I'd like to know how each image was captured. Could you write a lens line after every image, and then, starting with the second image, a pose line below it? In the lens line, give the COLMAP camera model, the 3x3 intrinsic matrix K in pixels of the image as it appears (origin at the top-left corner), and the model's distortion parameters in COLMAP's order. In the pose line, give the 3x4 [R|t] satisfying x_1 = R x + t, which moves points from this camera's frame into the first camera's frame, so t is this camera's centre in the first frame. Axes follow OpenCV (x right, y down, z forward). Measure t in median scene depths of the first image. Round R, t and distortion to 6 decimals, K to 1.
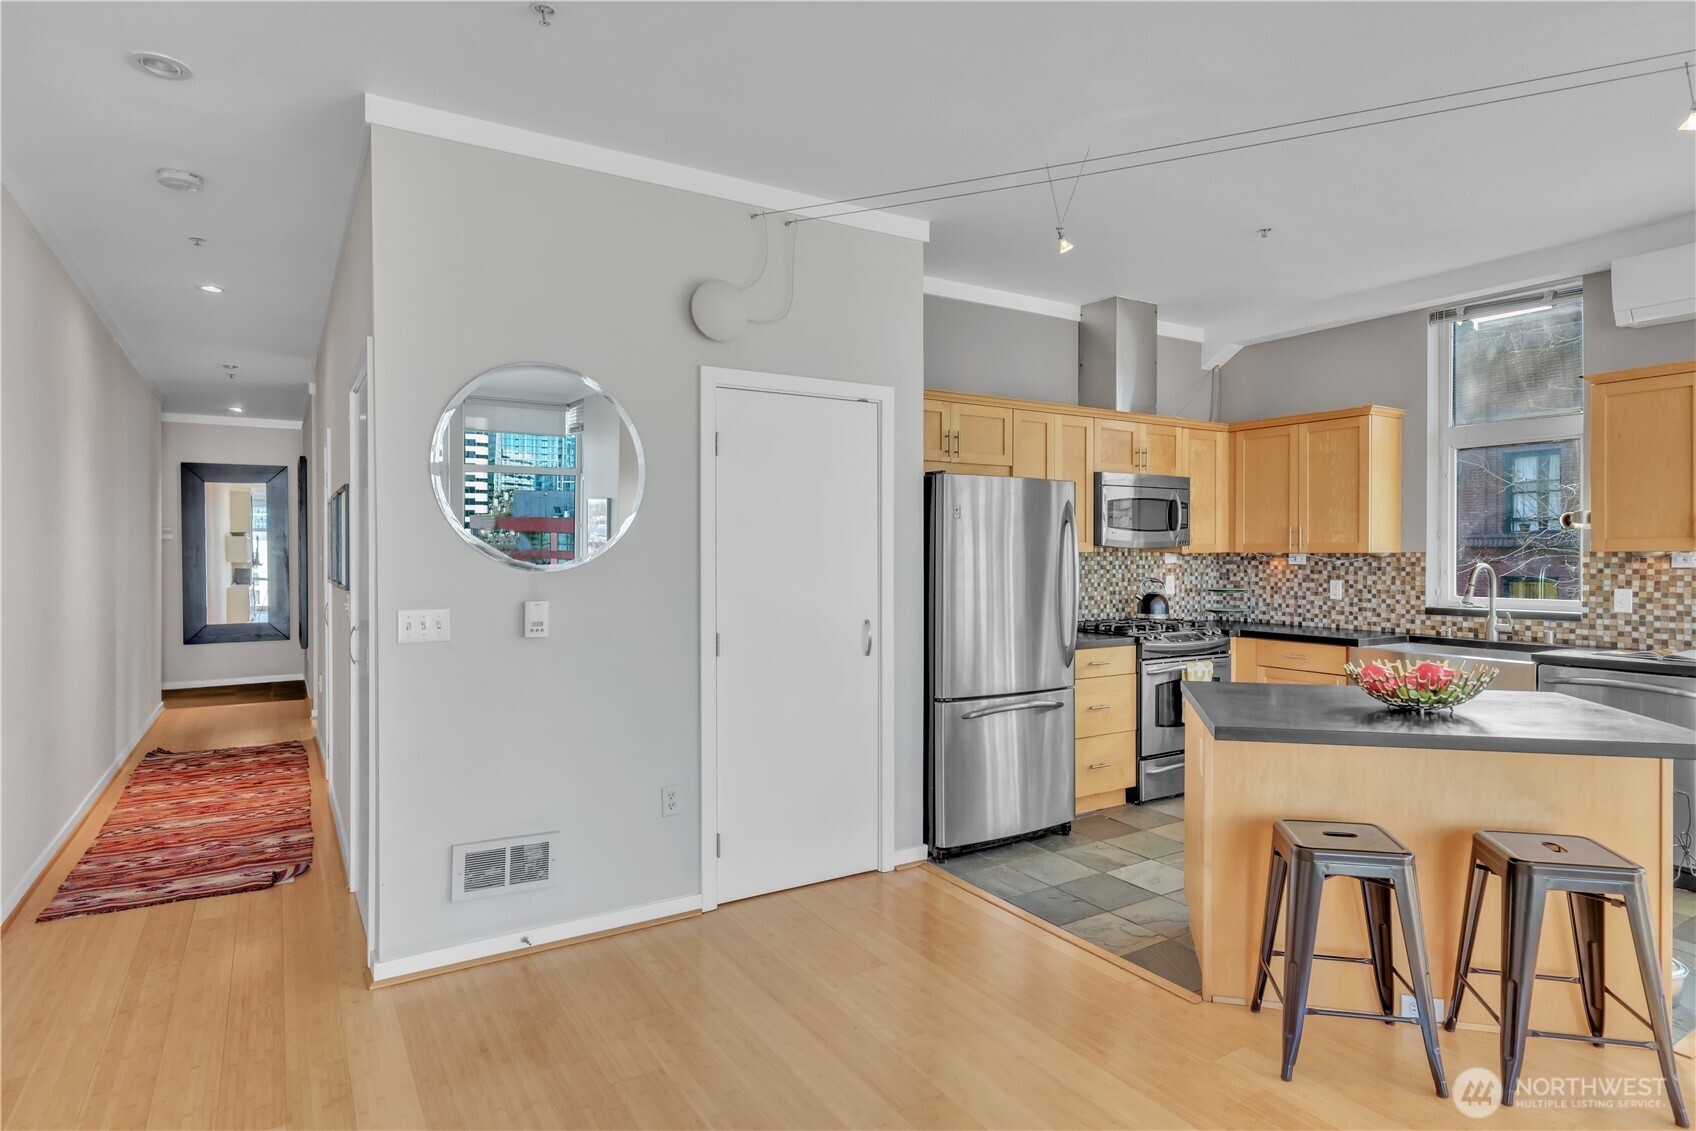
lens RADIAL K [[924.5, 0, 853.4], [0, 924.5, 560.6], [0, 0, 1]] dist [0.006801, 0.000353]
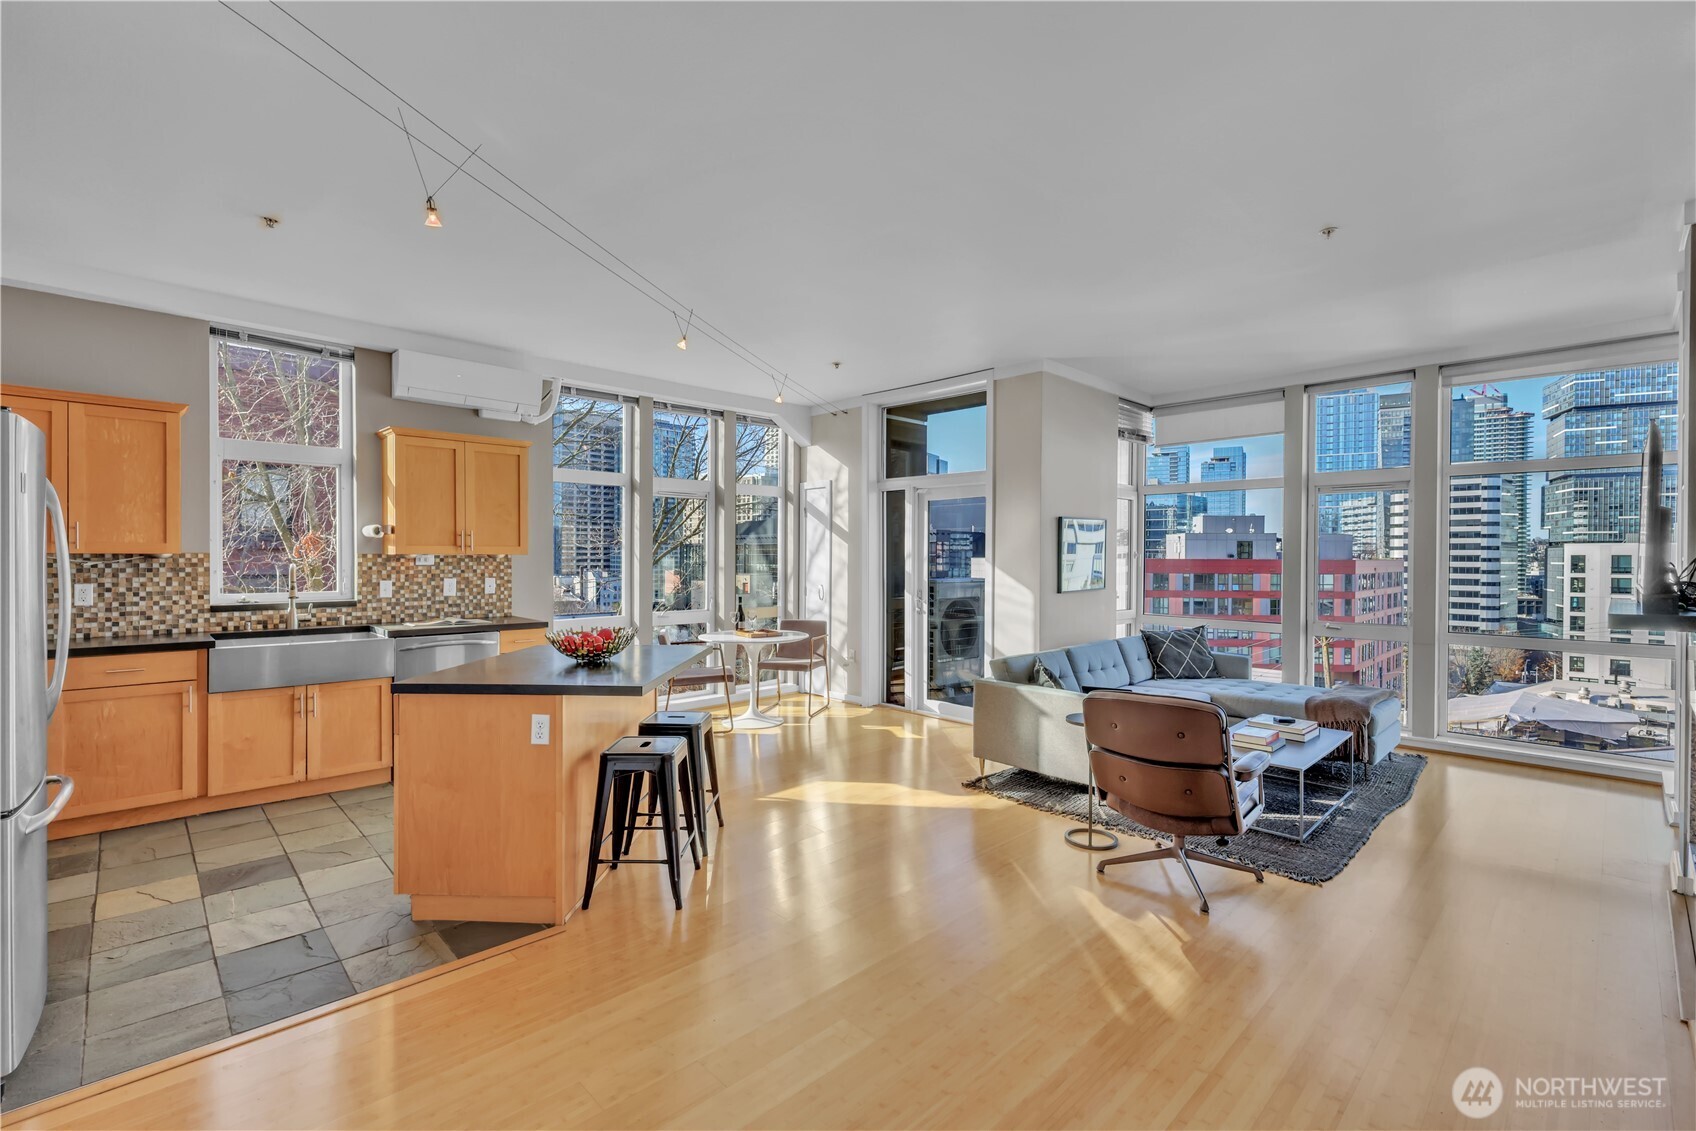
lens RADIAL K [[746.1, 0, 848.8], [0, 746.1, 563.8], [0, 0, 1]] dist [0.005179, 0.001110]
pose [[-0.216618, -0.009407, 0.976211, -0.363086], [0.002522, 0.999945, 0.010196, -0.004052], [-0.976253, 0.004670, -0.216583, 0.469482]]
